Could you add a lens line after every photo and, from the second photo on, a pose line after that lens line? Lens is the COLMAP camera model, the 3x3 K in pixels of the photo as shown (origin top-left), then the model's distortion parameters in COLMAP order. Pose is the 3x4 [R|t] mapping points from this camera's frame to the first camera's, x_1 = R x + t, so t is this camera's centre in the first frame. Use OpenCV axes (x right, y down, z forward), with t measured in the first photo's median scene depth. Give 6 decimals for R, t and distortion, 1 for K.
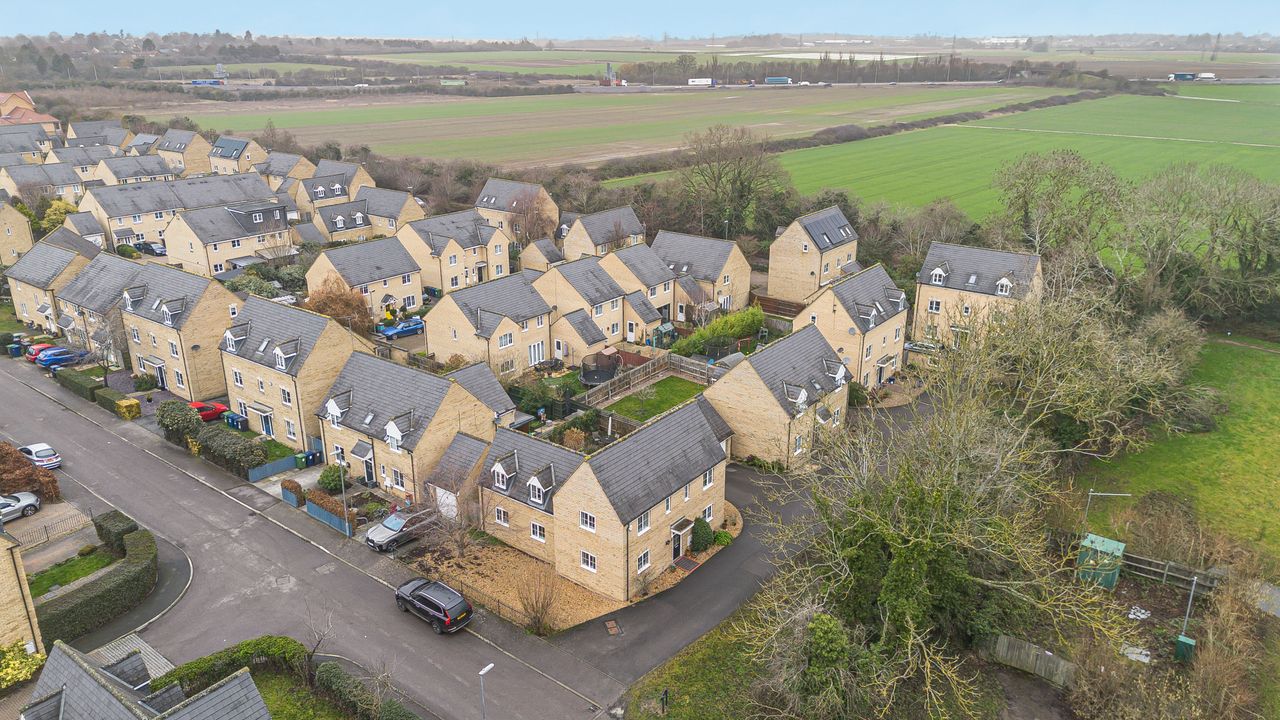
lens RADIAL K [[891.8, 0, 638.2], [0, 891.8, 362.4], [0, 0, 1]] dist [0.093726, -0.100786]
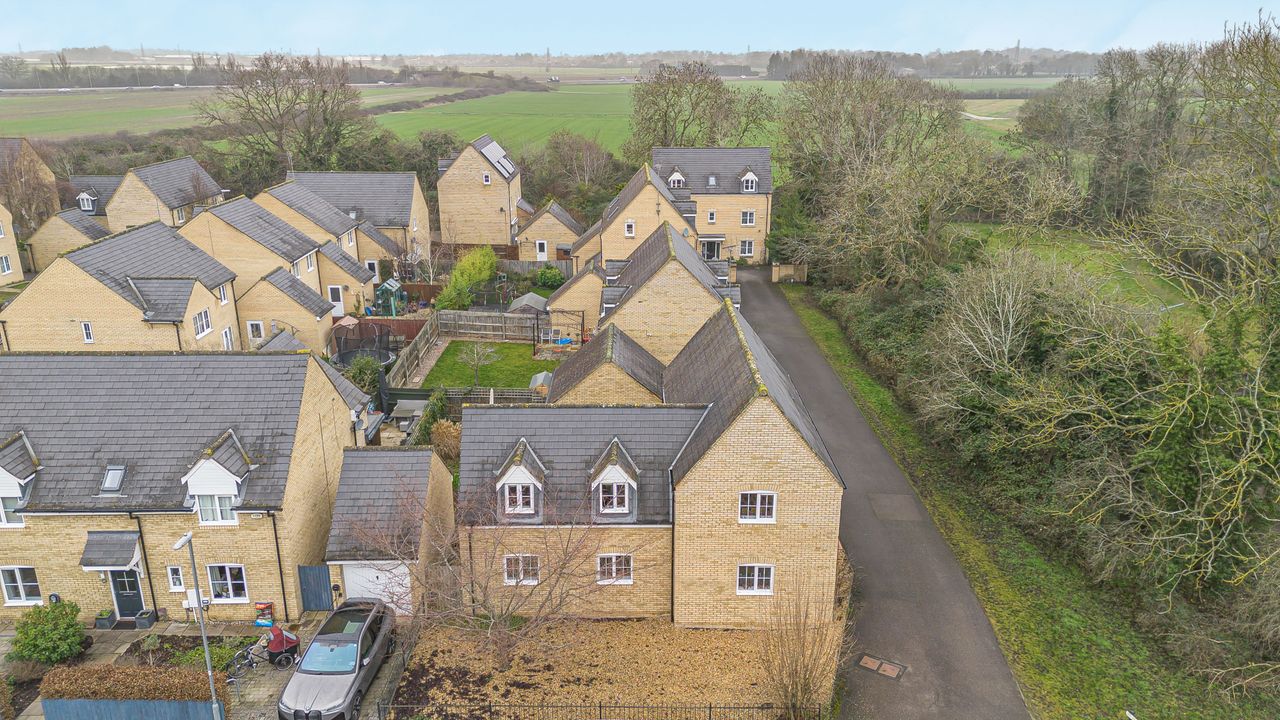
lens RADIAL K [[898.8, 0, 640.0], [0, 898.8, 360.0], [0, 0, 1]] dist [0.071195, -0.048248]
pose [[0.792890, -0.194700, 0.577423, -0.256629], [0.208056, 0.977136, 0.043787, 0.029727], [-0.572746, 0.085418, 0.815270, 0.352978]]
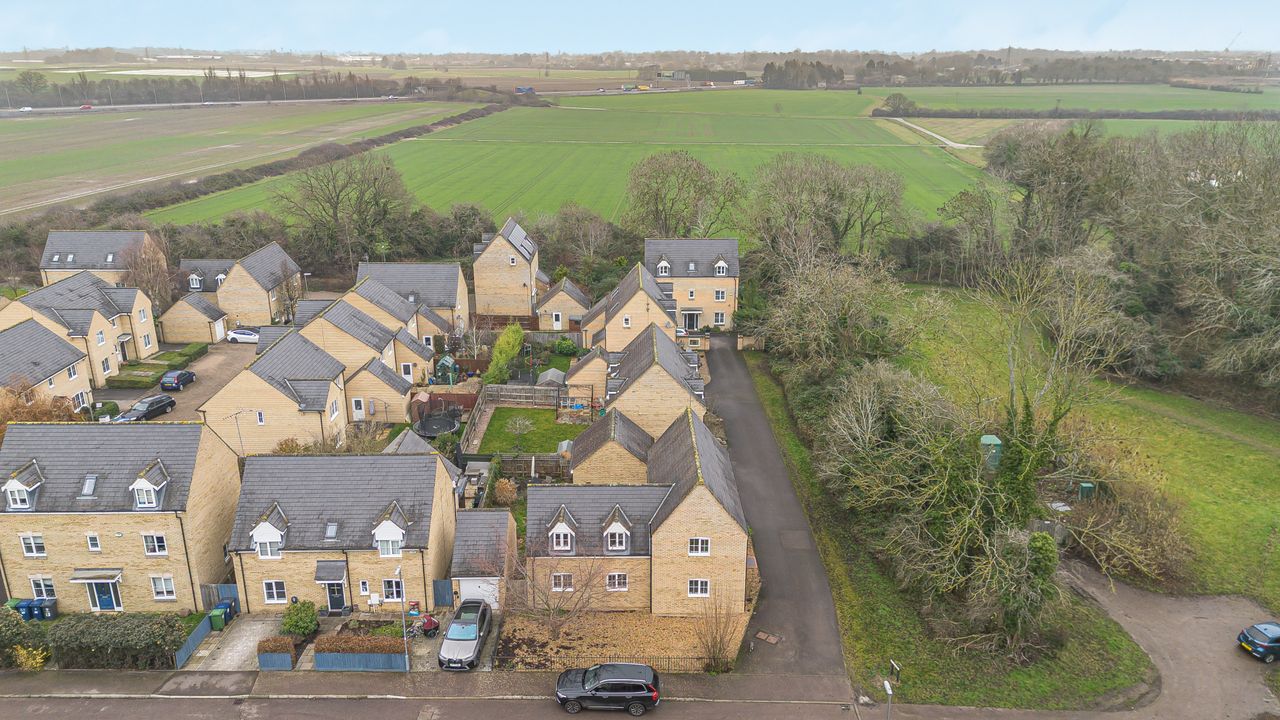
lens RADIAL K [[891.8, 0, 638.2], [0, 891.8, 362.4], [0, 0, 1]] dist [0.093726, -0.100786]
pose [[0.792710, -0.198942, 0.576223, -0.382960], [0.208577, 0.976713, 0.050273, -0.048260], [-0.572806, 0.080335, 0.815745, 0.142223]]
